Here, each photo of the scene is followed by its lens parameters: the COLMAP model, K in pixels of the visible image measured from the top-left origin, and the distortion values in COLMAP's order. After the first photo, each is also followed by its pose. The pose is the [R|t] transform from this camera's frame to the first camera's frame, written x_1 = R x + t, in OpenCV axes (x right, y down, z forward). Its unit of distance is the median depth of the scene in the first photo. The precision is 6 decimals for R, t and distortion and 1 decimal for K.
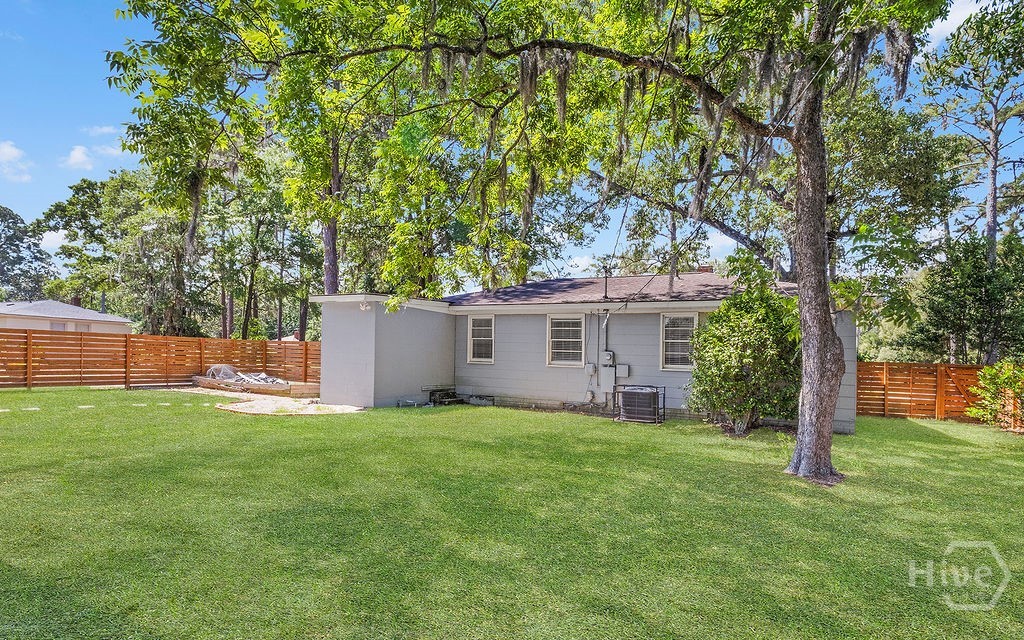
lens RADIAL K [[502.0, 0, 511.1], [0, 502.0, 325.9], [0, 0, 1]] dist [-0.009425, 0.001080]
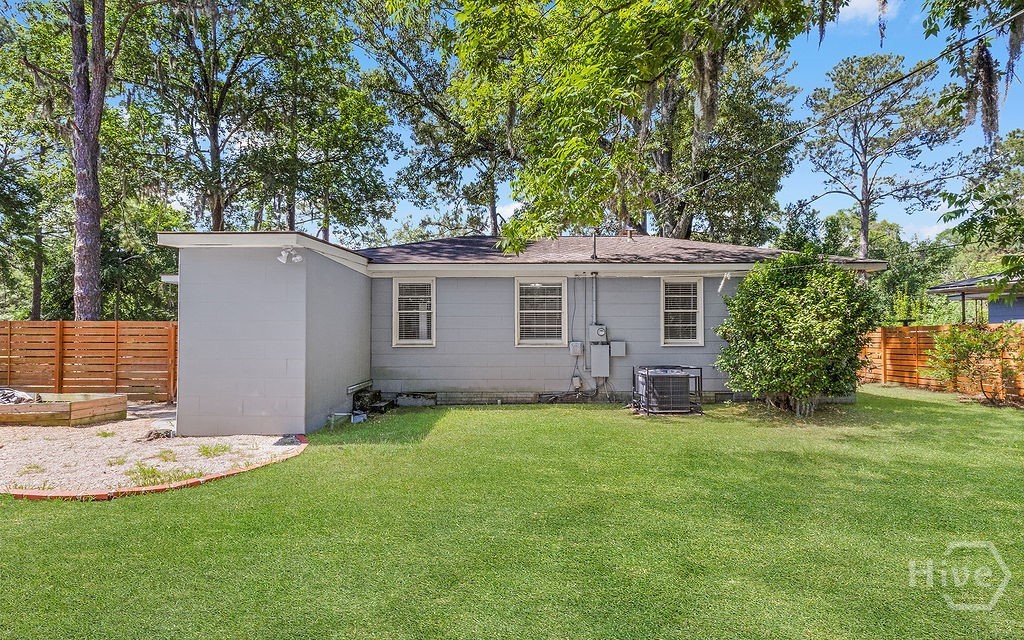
lens RADIAL K [[502.0, 0, 512.5], [0, 502.0, 311.9], [0, 0, 1]] dist [-0.009425, 0.001080]
pose [[0.892998, -0.013967, 0.449844, -0.271745], [0.002440, 0.999654, 0.026195, 0.008241], [-0.450054, -0.022295, 0.892723, 0.333401]]
